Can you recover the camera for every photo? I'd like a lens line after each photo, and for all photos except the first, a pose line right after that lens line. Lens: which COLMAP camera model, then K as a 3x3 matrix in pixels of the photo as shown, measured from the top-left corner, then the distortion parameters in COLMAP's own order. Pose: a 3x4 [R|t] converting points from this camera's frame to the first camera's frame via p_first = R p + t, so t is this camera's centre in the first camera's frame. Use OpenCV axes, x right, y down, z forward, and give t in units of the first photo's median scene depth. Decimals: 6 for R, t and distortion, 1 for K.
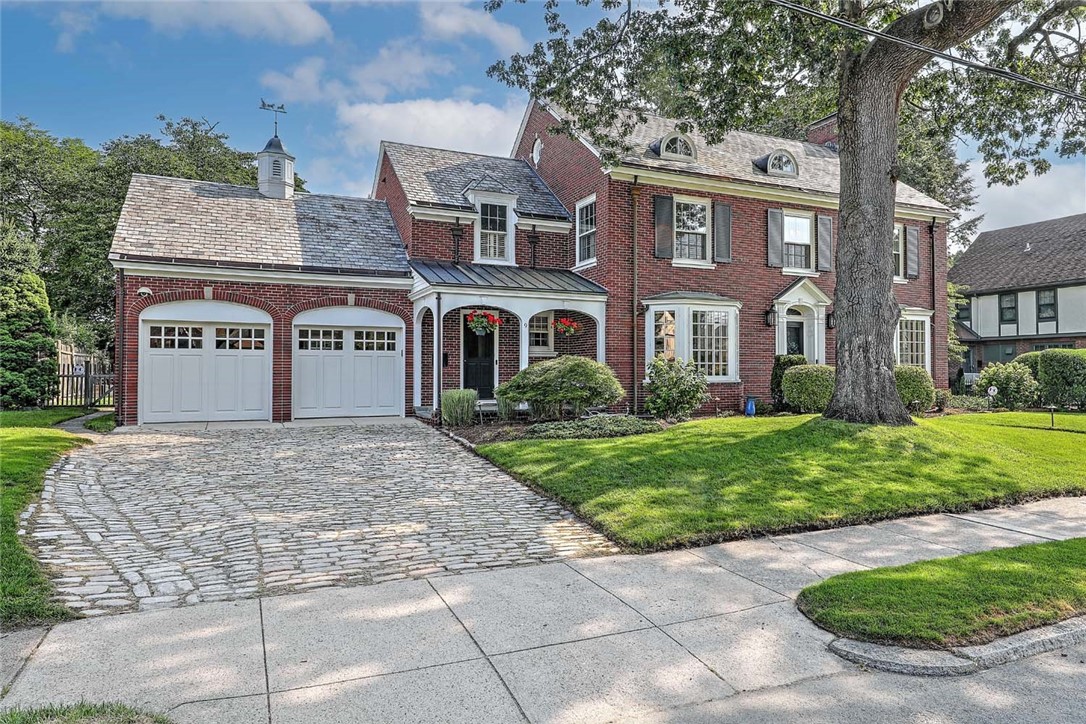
lens RADIAL K [[682.1, 0, 544.9], [0, 682.1, 358.6], [0, 0, 1]] dist [-0.012016, 0.002150]
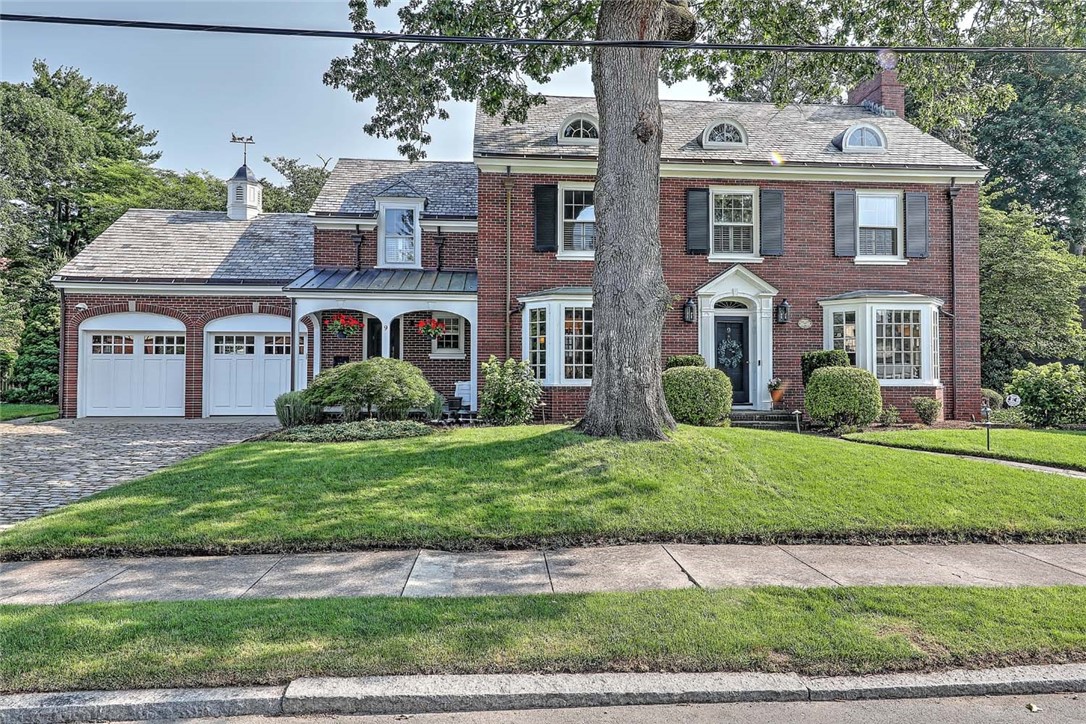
lens RADIAL K [[625.8, 0, 543.0], [0, 625.8, 367.3], [0, 0, 1]] dist [0.001225, -0.002156]
pose [[0.945758, -0.003020, -0.324858, 0.445916], [0.005713, 0.999957, 0.007335, 0.003687], [0.324822, -0.008793, 0.945734, 0.191162]]
